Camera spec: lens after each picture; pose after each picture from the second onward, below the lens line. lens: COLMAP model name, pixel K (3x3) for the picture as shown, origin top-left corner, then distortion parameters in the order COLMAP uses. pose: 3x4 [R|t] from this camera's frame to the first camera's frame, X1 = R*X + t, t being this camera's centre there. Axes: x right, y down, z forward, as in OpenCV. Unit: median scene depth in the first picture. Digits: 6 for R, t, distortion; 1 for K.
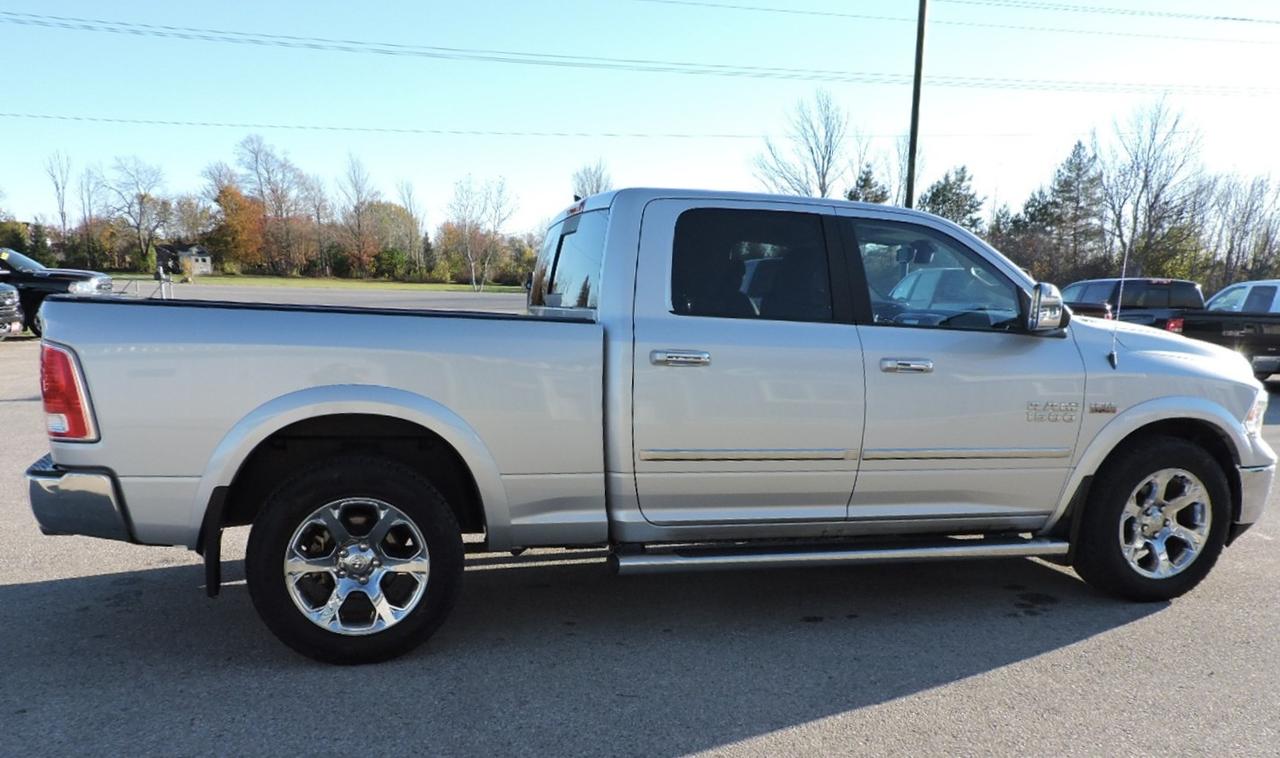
lens RADIAL K [[1062.9, 0, 639.8], [0, 1062.9, 366.5], [0, 0, 1]] dist [-0.018712, 0.006174]
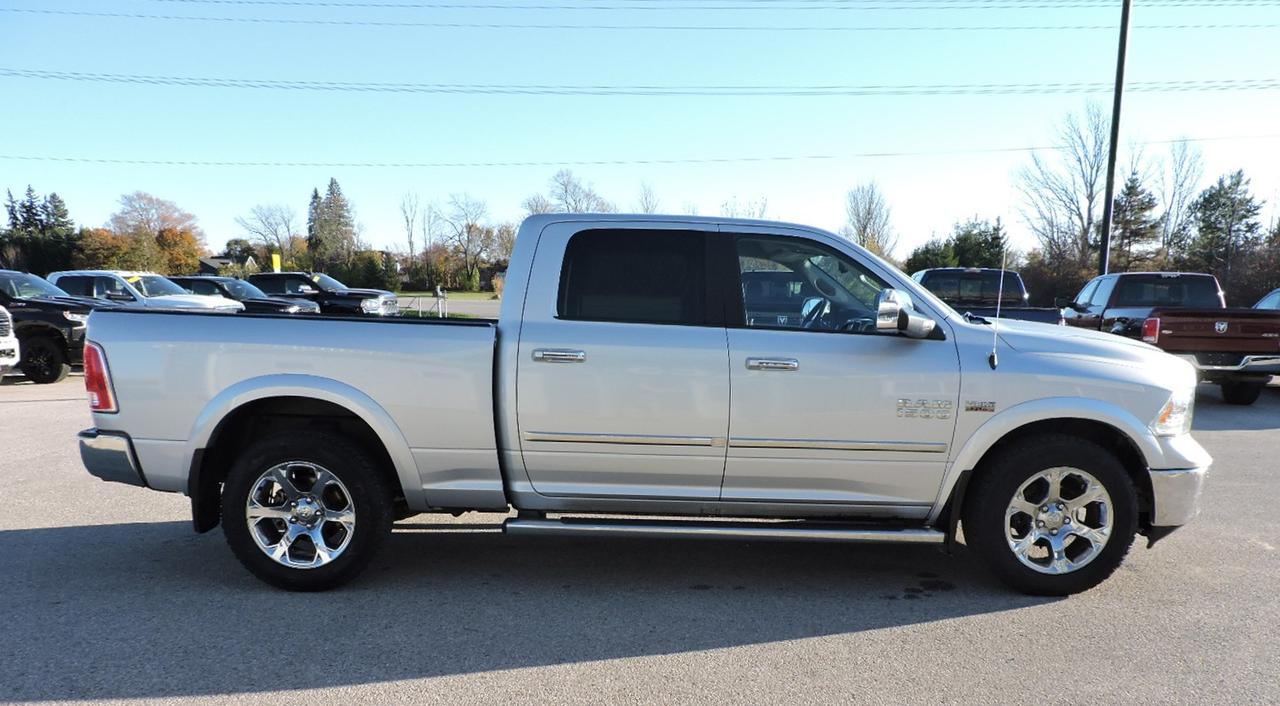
lens RADIAL K [[988.1, 0, 638.0], [0, 988.1, 356.9], [0, 0, 1]] dist [-0.015210, 0.003956]
pose [[0.960963, 0.005334, -0.276626, 0.405586], [-0.010177, 0.999819, -0.016074, 0.009799], [0.276490, 0.018262, 0.960843, -0.038898]]
